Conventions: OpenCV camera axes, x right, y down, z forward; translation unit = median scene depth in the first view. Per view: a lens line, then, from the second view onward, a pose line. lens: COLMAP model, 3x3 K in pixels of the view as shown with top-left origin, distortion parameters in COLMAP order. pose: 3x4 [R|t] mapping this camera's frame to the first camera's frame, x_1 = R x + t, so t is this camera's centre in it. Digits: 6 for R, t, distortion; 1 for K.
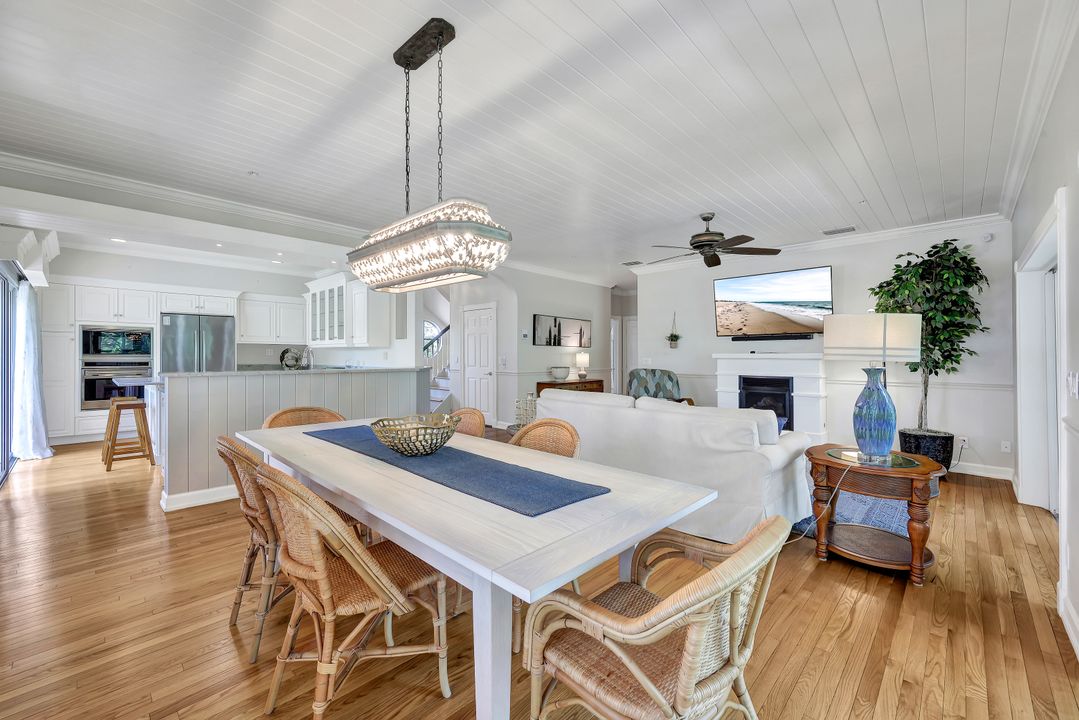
lens RADIAL K [[441.0, 0, 535.8], [0, 441.0, 356.9], [0, 0, 1]] dist [0.002155, 0.000485]
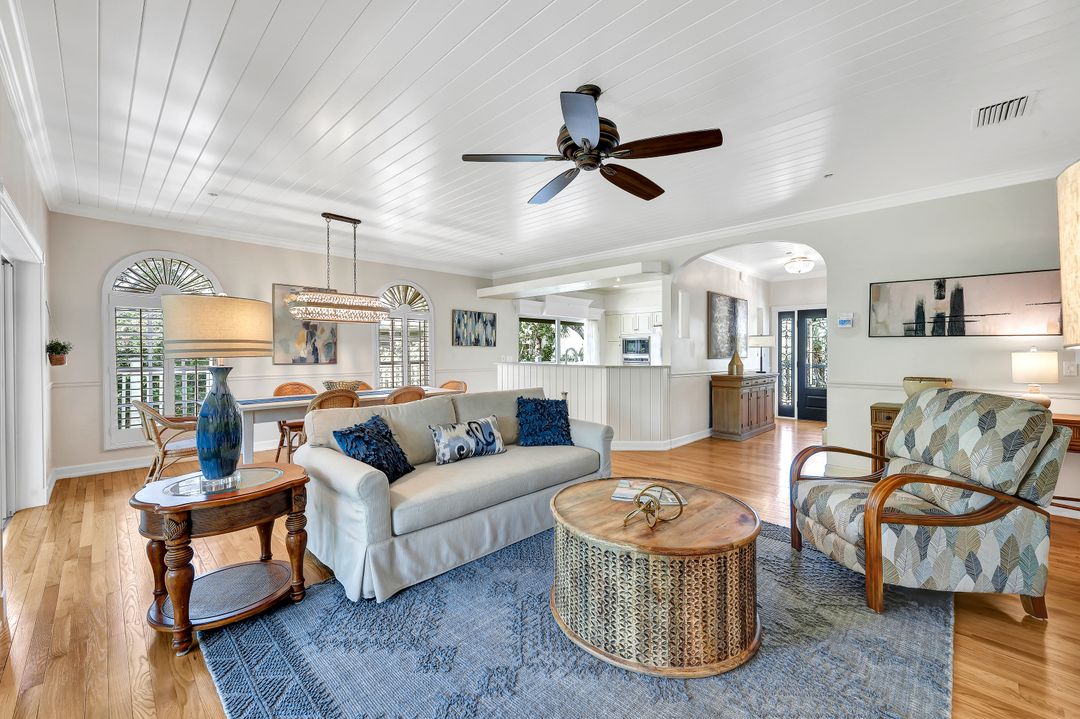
lens RADIAL K [[441.4, 0, 542.1], [0, 441.4, 354.6], [0, 0, 1]] dist [0.002155, 0.000485]
pose [[-0.006876, -0.000593, -0.999976, 0.676797], [-0.006416, 0.999979, -0.000549, 0.000511], [0.999956, 0.006412, -0.006880, 0.654625]]
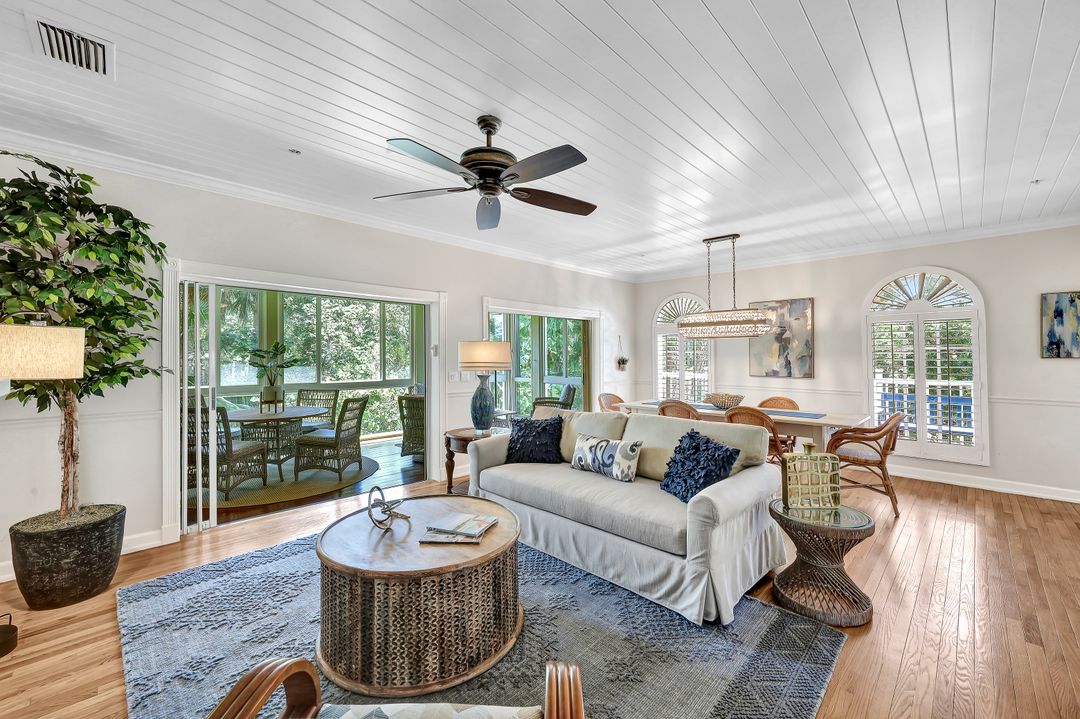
lens RADIAL K [[441.4, 0, 545.4], [0, 441.4, 355.4], [0, 0, 1]] dist [0.002155, 0.000485]
pose [[-0.999846, -0.010643, 0.013962, 0.216554], [-0.010581, 0.999934, 0.004473, -0.022661], [-0.014008, 0.004324, -0.999893, 1.102472]]
